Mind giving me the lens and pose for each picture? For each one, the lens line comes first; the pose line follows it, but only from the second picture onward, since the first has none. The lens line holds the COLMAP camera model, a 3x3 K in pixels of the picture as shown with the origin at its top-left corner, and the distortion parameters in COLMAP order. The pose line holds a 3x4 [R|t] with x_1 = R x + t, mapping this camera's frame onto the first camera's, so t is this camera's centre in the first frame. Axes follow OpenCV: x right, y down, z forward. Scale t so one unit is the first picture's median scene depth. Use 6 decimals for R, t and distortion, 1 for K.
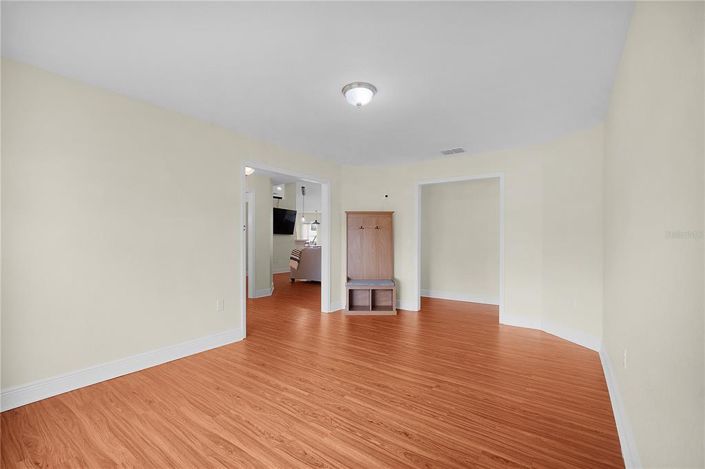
lens RADIAL K [[315.0, 0, 349.8], [0, 315.0, 232.2], [0, 0, 1]] dist [-0.004596, -0.000432]
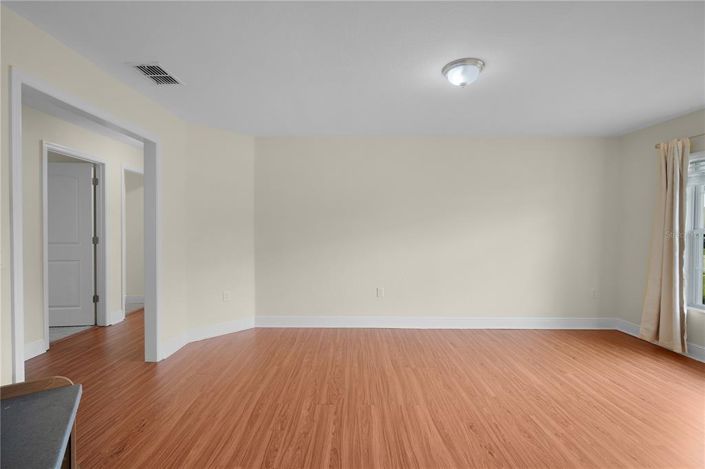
lens RADIAL K [[315.0, 0, 350.7], [0, 315.0, 232.6], [0, 0, 1]] dist [-0.004596, -0.000432]
pose [[-0.585523, -0.014792, 0.810521, -0.513228], [-0.020915, 0.999776, 0.003137, 0.008284], [-0.810386, -0.015115, -0.585701, 1.833092]]
